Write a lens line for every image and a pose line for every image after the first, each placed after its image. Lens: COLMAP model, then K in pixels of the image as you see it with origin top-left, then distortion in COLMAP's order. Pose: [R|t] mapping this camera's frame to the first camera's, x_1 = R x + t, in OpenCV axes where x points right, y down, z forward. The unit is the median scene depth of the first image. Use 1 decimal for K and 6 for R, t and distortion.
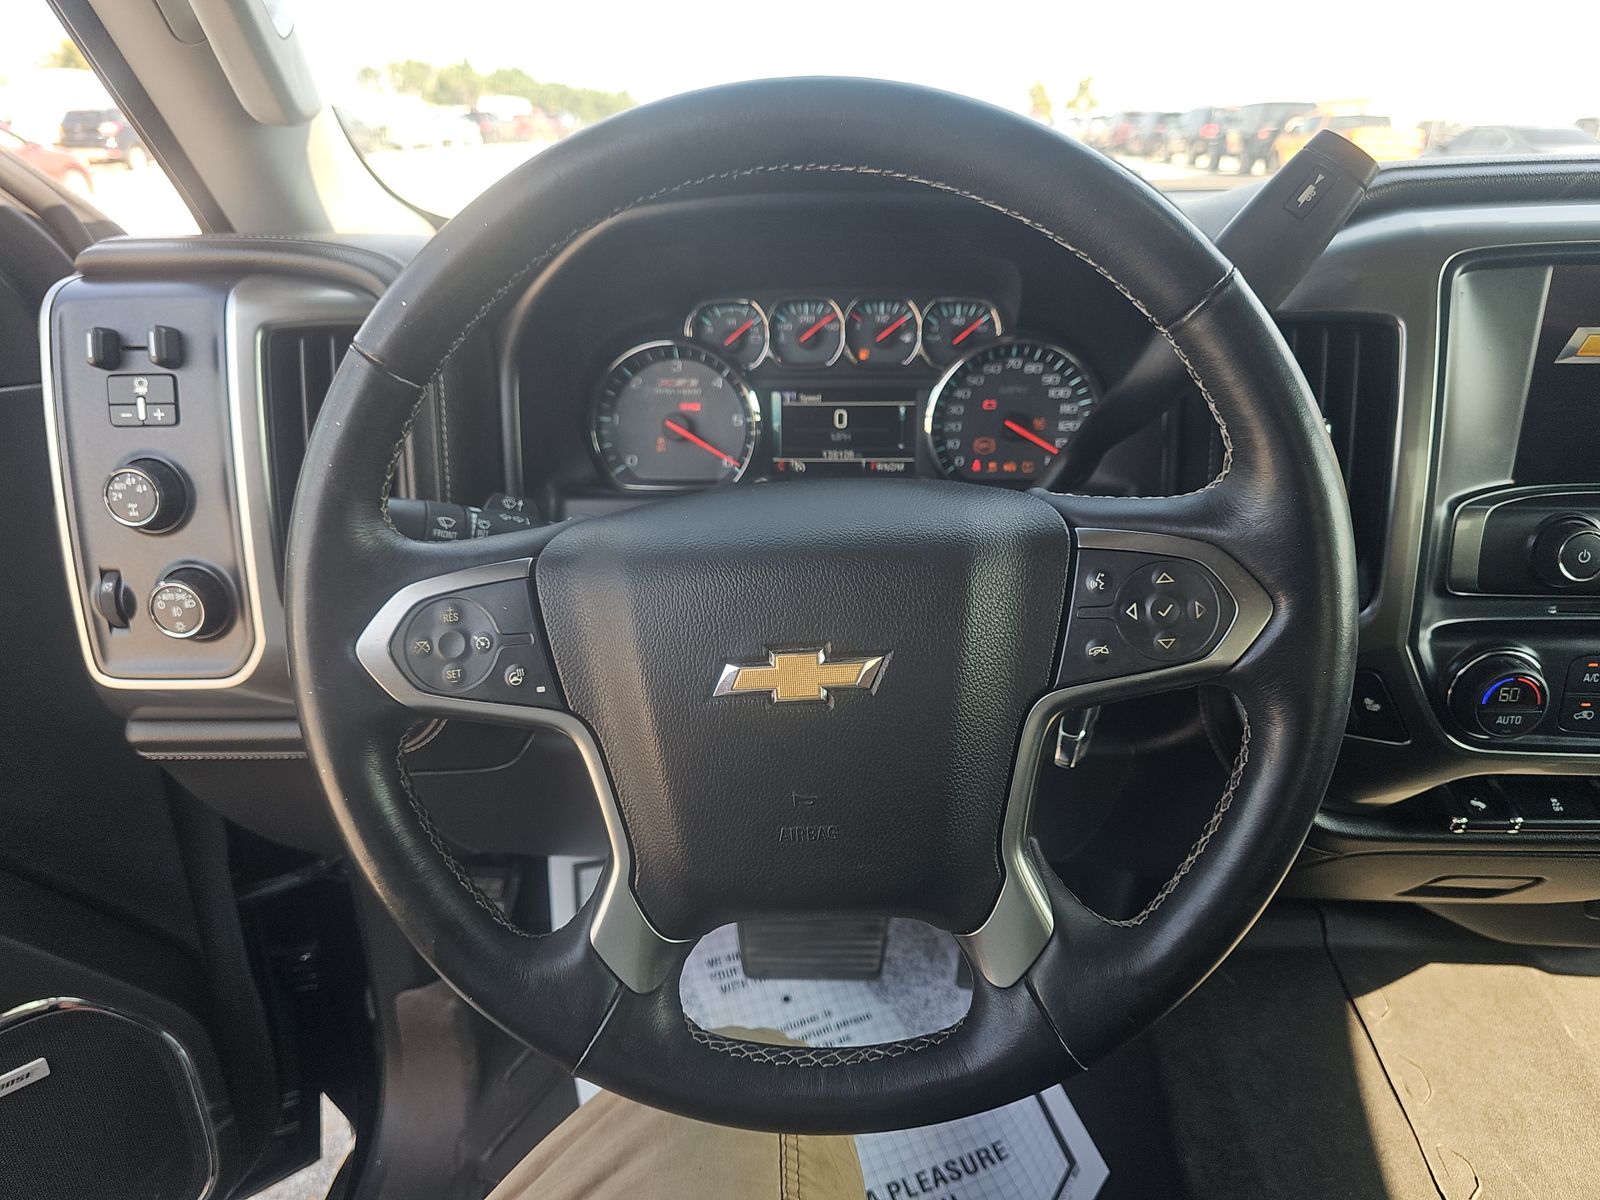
lens RADIAL K [[1083.7, 0, 800.0], [0, 1083.7, 600.0], [0, 0, 1]] dist [0.044218, -0.049753]
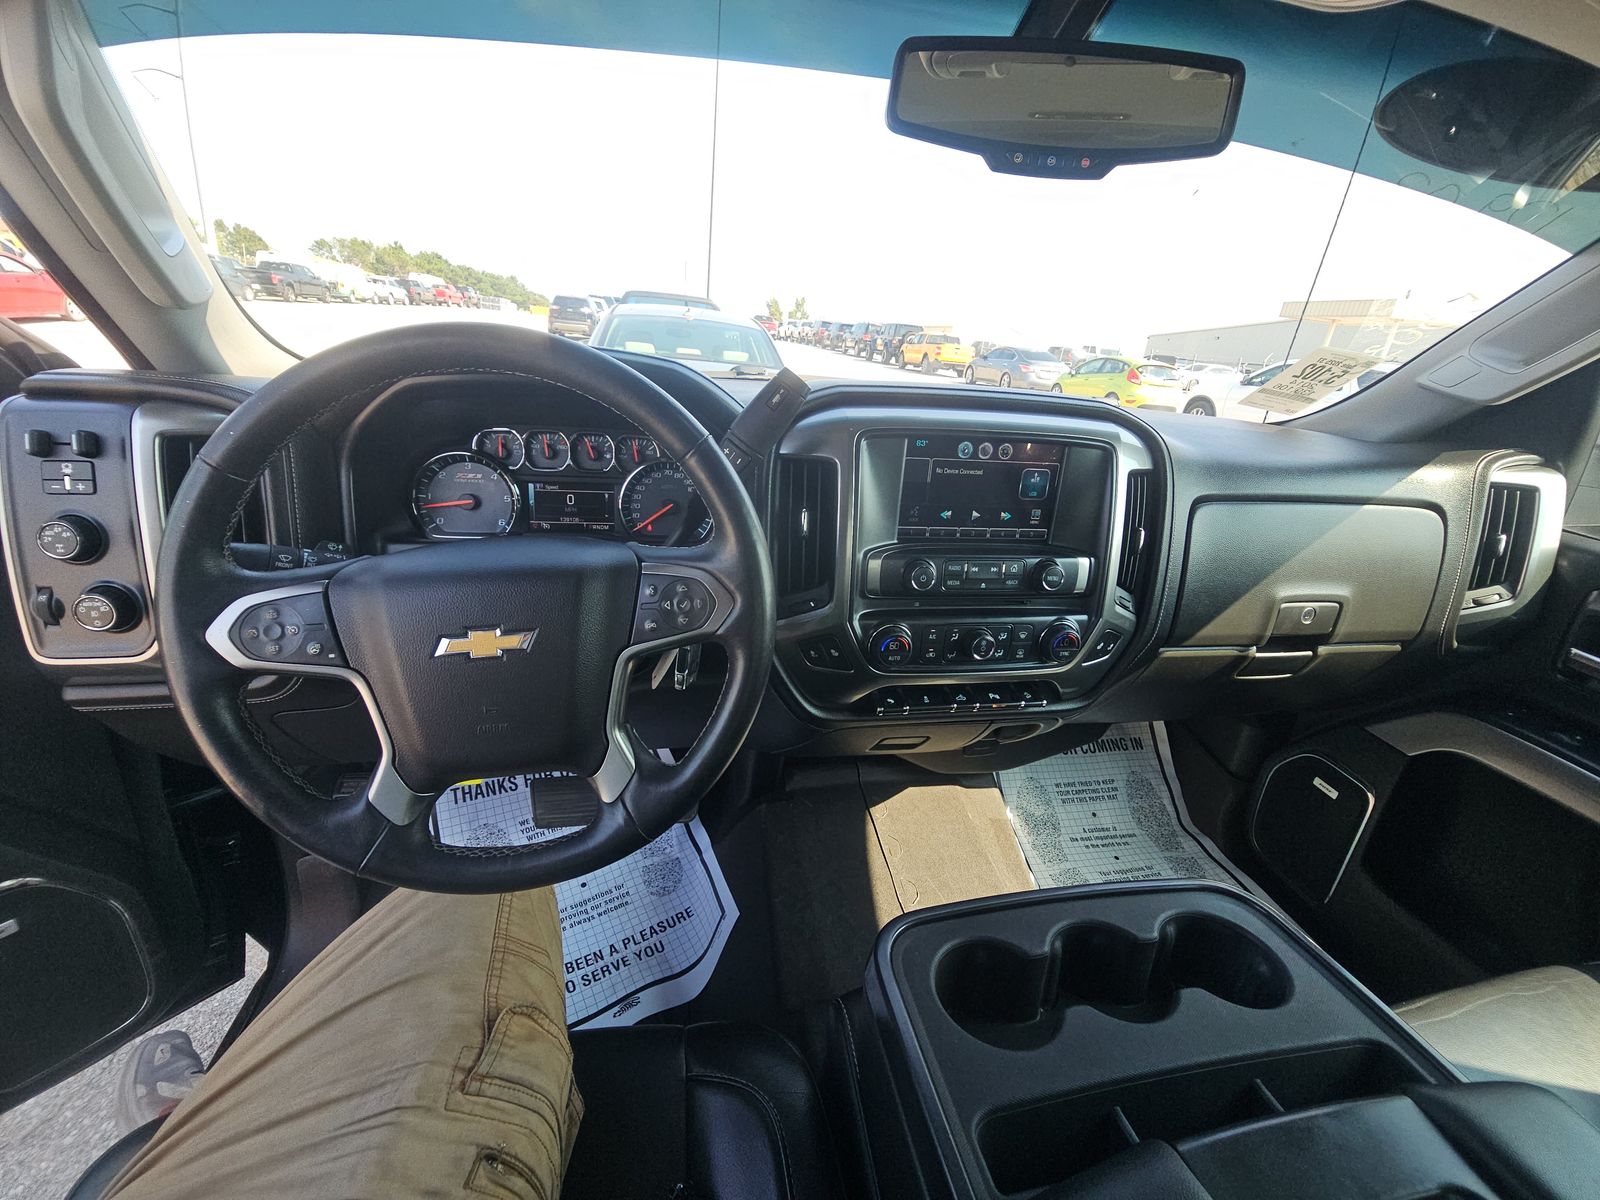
lens RADIAL K [[660.9, 0, 800.0], [0, 660.9, 600.0], [0, 0, 1]] dist [0.002923, -0.000394]
pose [[0.970232, -0.007882, 0.242048, 0.155638], [0.009461, 0.999941, -0.005365, 0.004879], [-0.241992, 0.007495, 0.970249, -0.140904]]
